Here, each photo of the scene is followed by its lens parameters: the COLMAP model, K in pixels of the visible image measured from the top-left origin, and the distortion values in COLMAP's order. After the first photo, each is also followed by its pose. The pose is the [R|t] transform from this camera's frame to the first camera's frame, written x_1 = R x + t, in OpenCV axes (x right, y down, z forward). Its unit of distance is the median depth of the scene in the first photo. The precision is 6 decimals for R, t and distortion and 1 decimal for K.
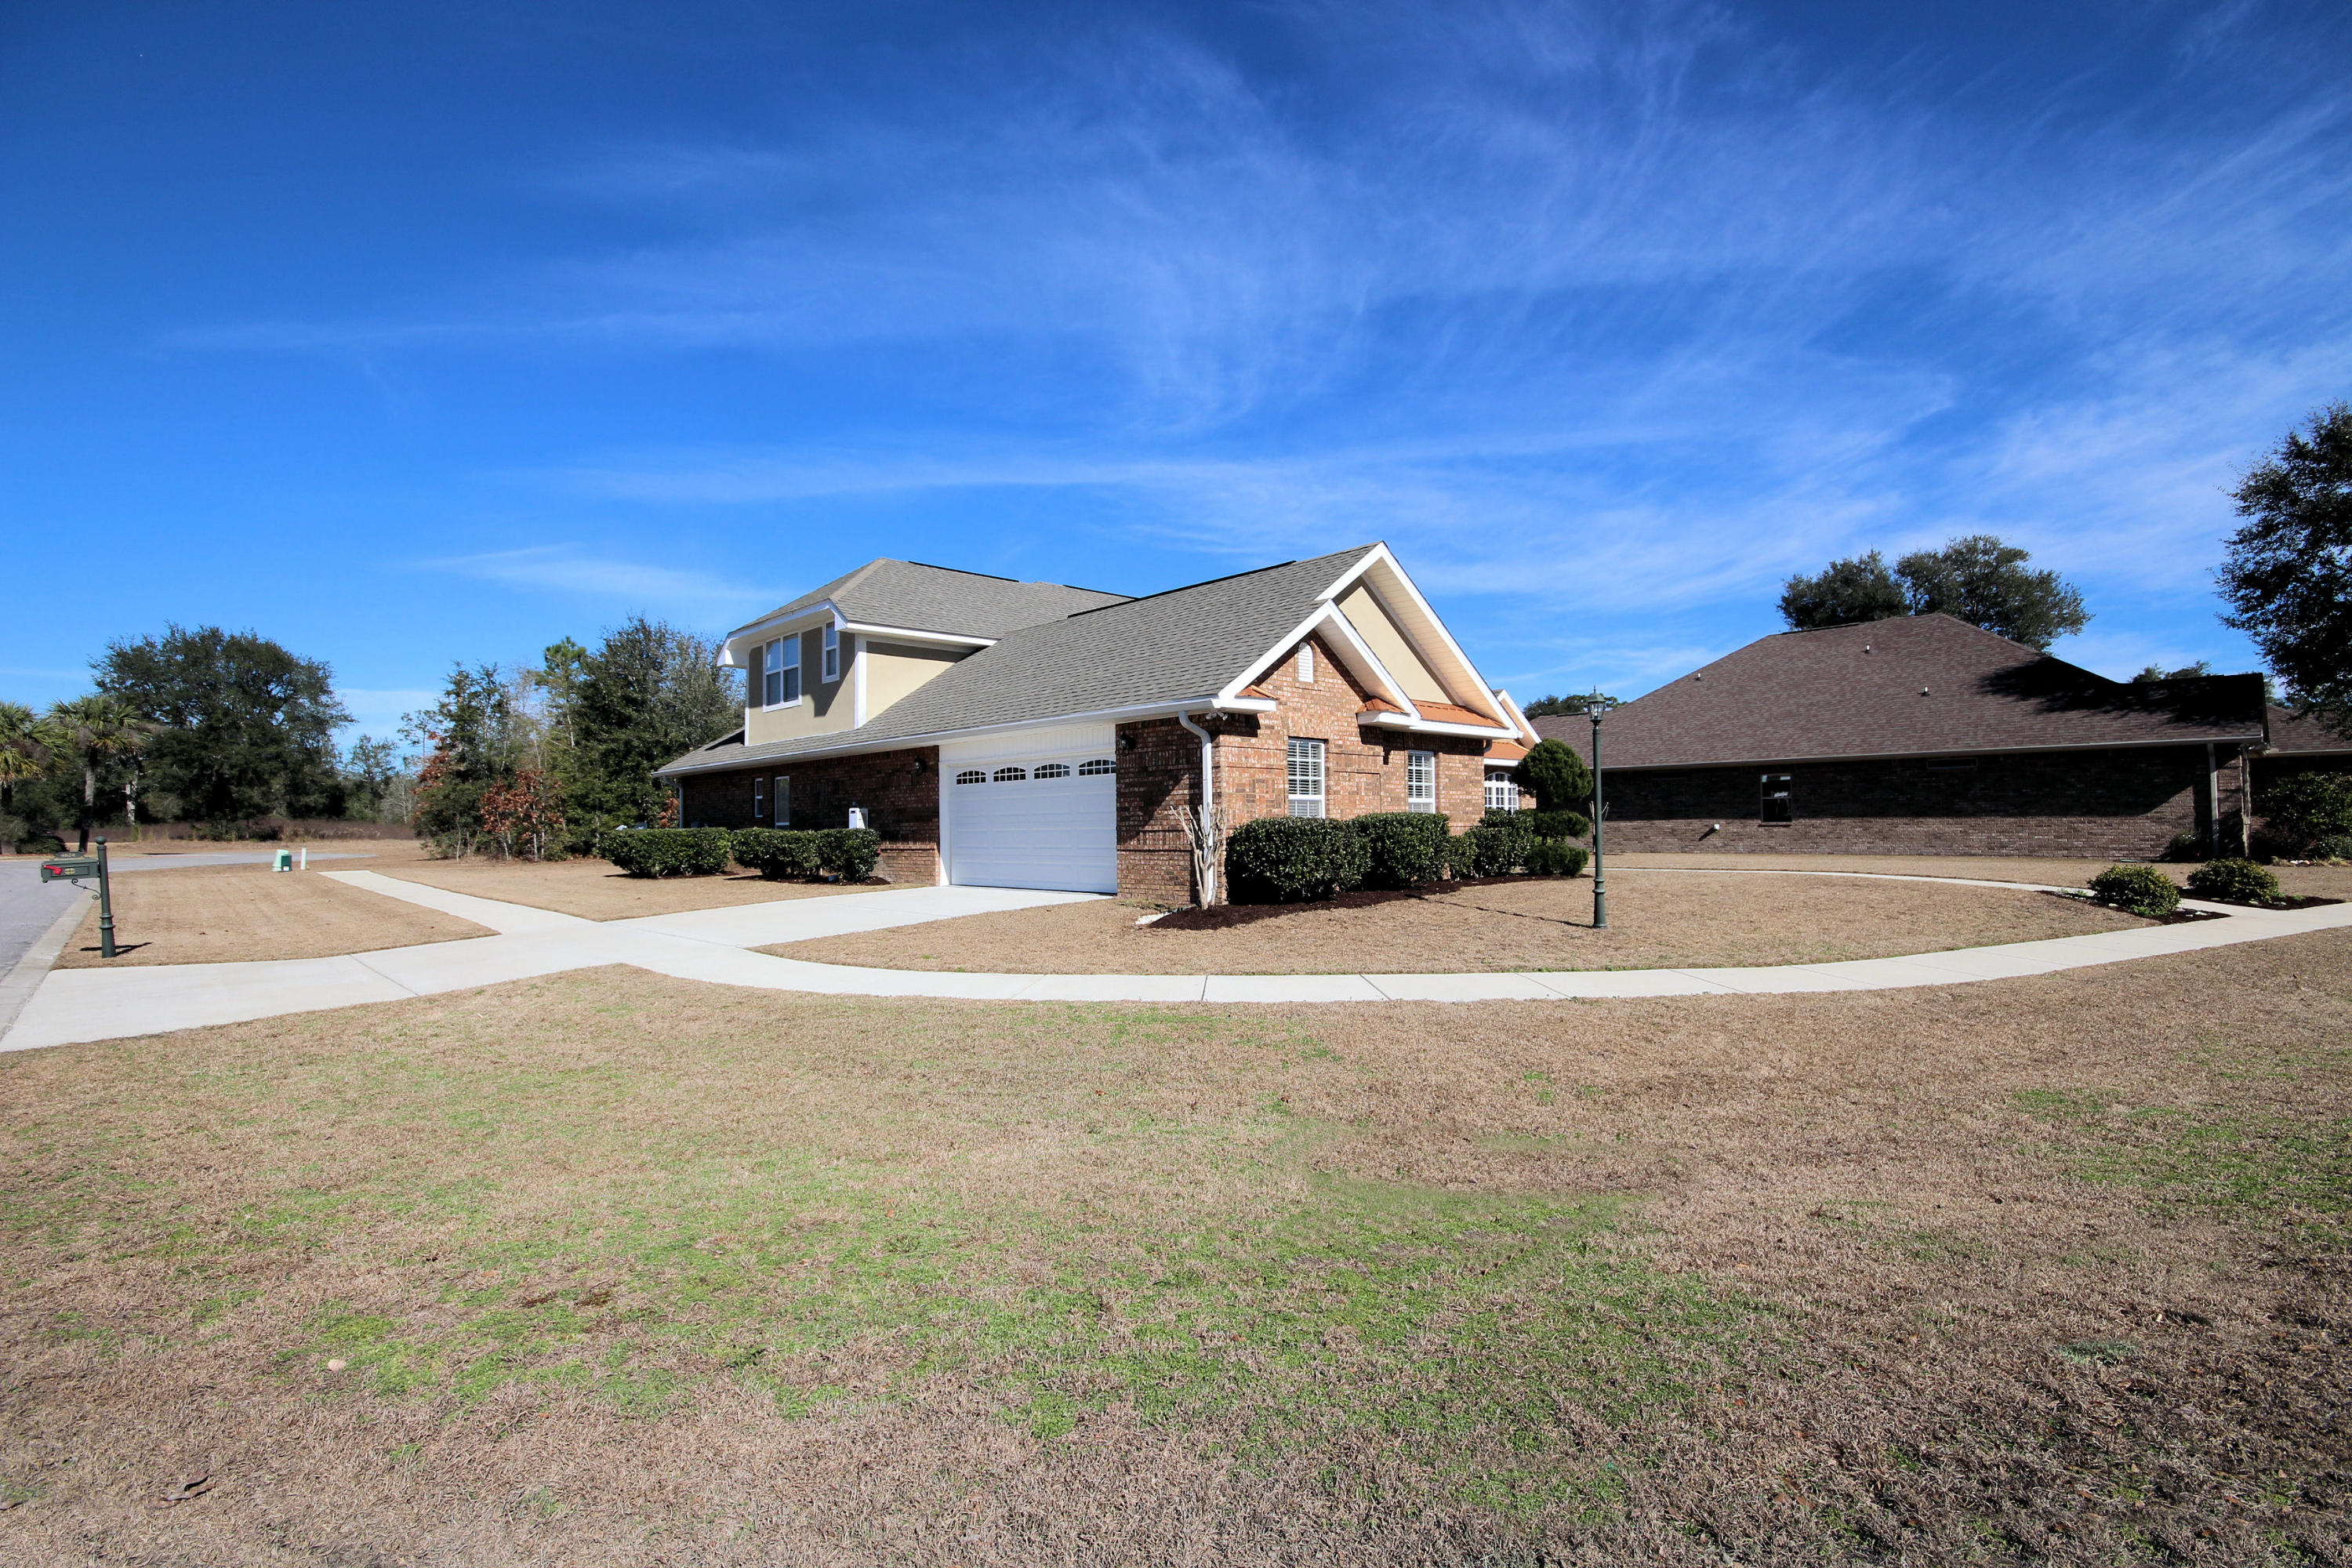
lens RADIAL K [[1086.8, 0, 1181.8], [0, 1086.8, 795.5], [0, 0, 1]] dist [-0.022325, 0.024769]
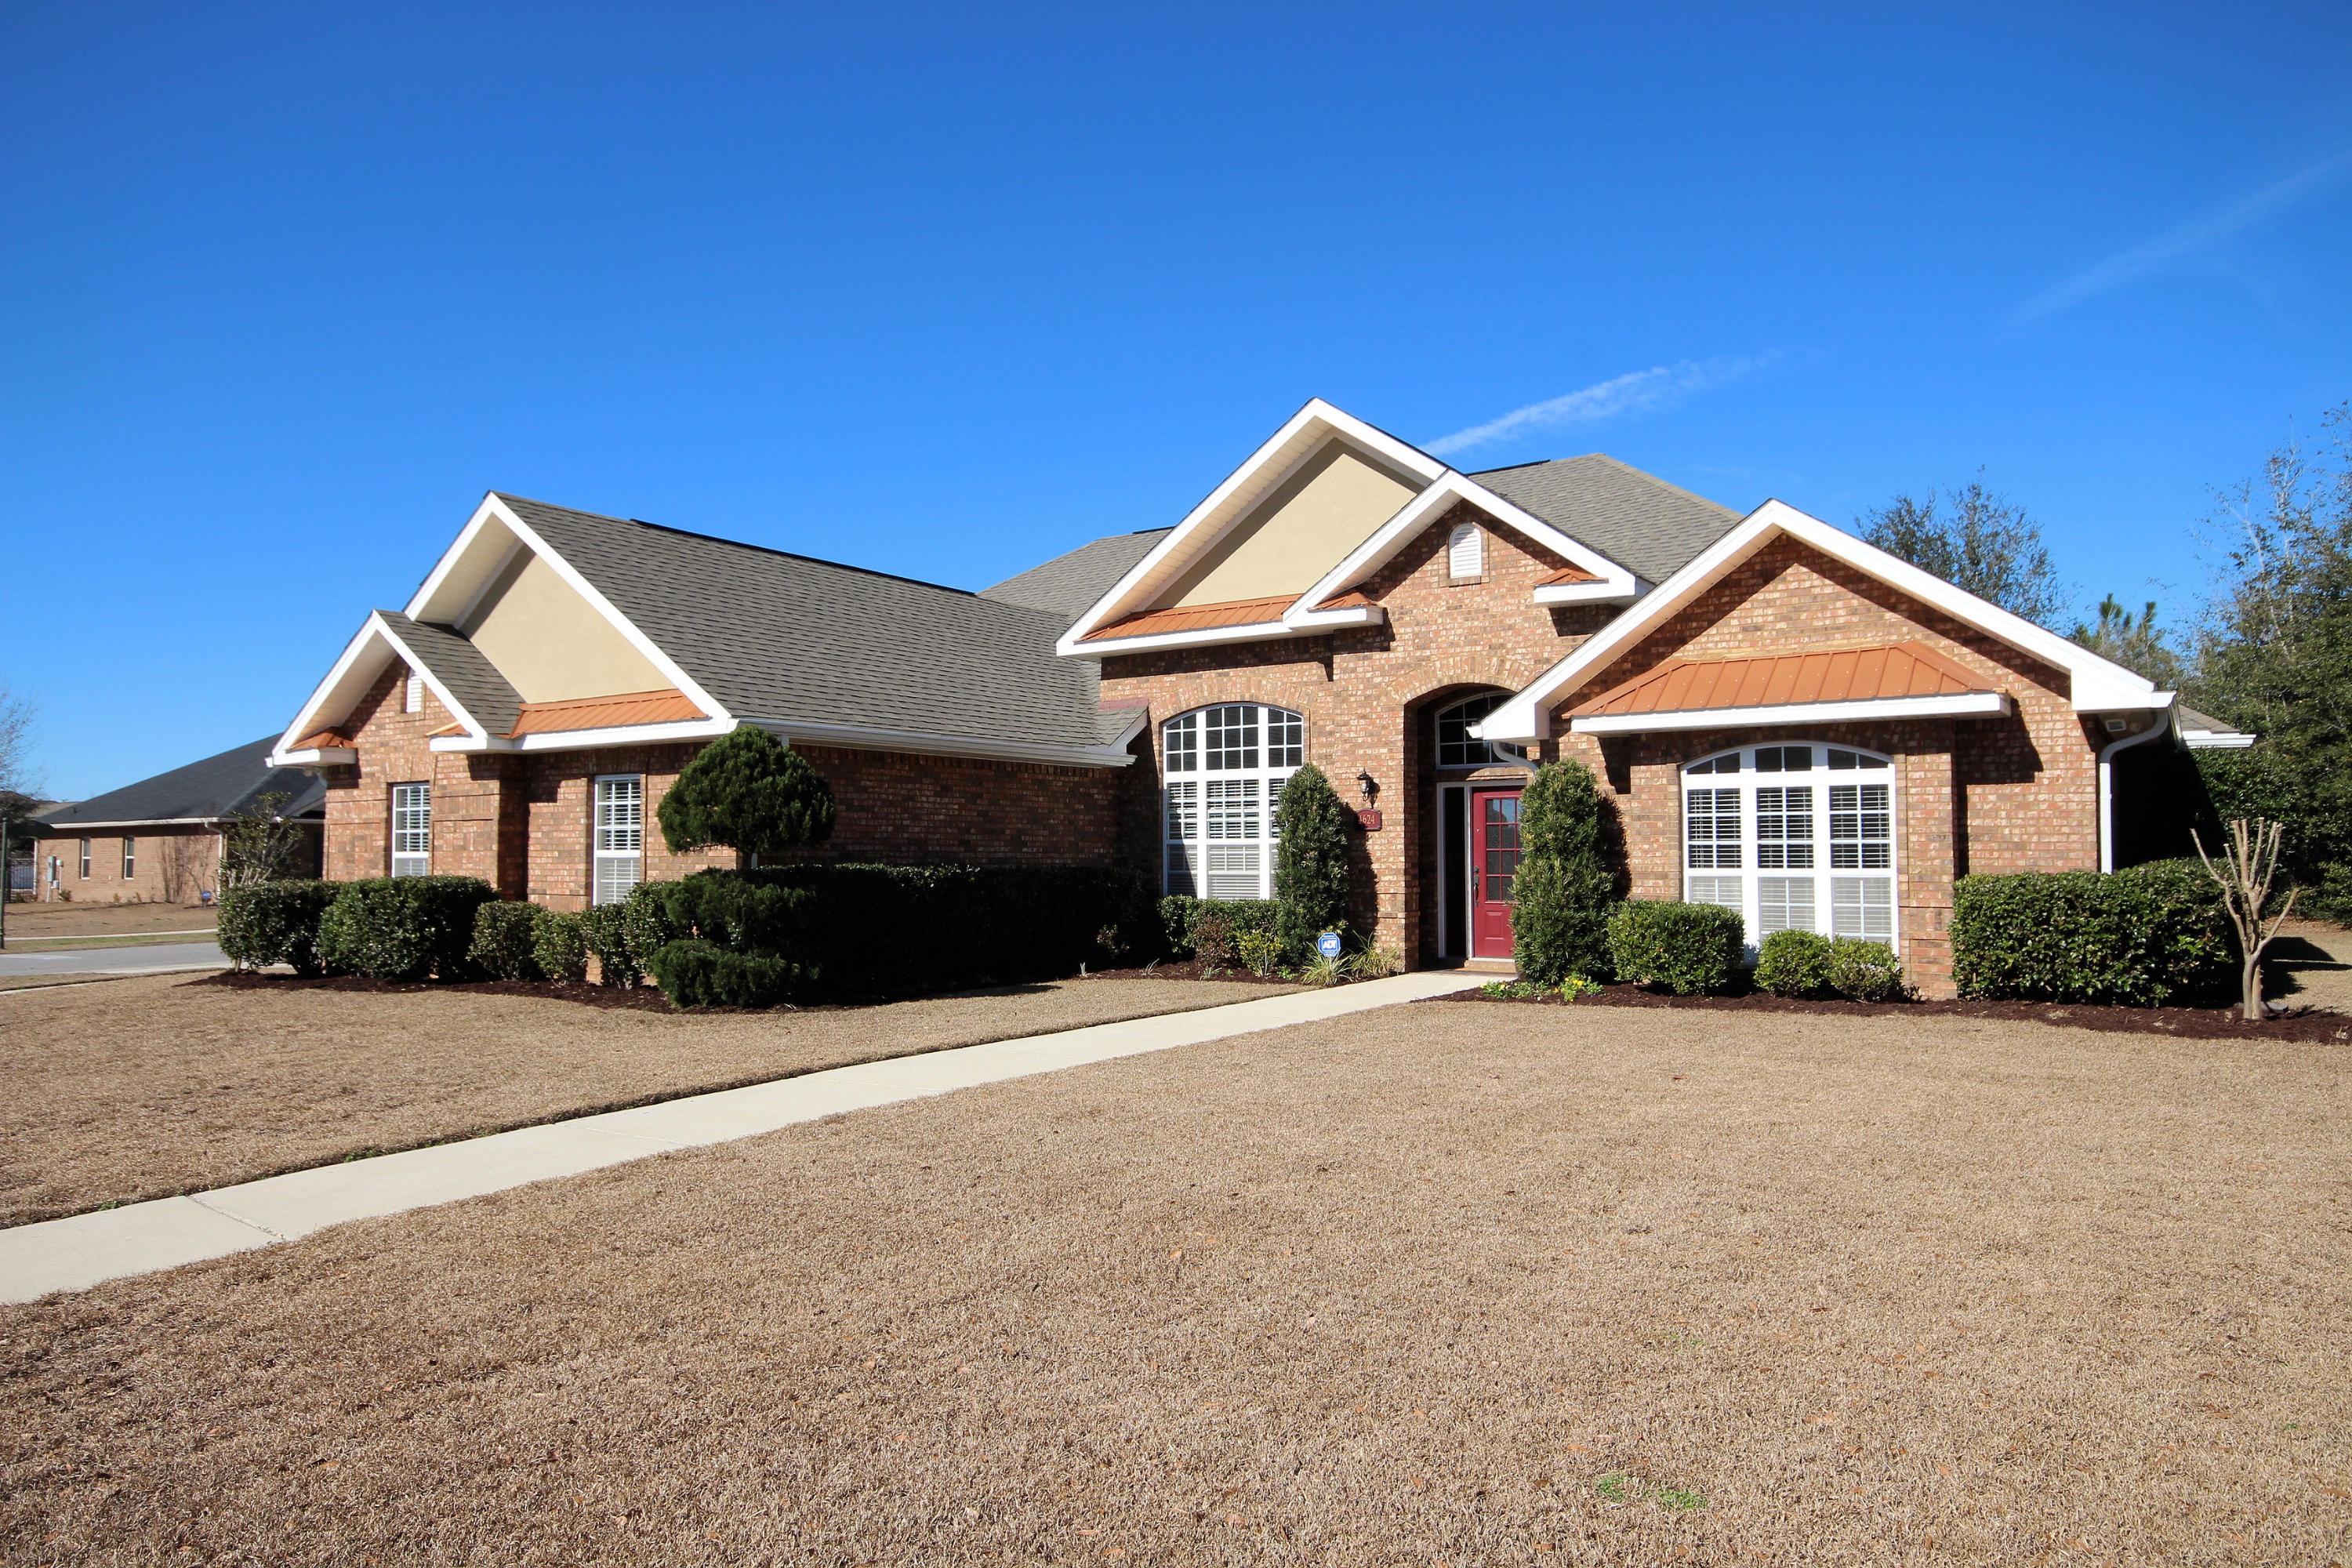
lens RADIAL K [[1496.5, 0, 1176.0], [0, 1496.5, 784.0], [0, 0, 1]] dist [0.005464, 0.001326]
pose [[0.206124, -0.040252, -0.977698, 1.320271], [0.029118, 0.998963, -0.034989, 0.004304], [0.978093, -0.021256, 0.207082, 1.327777]]
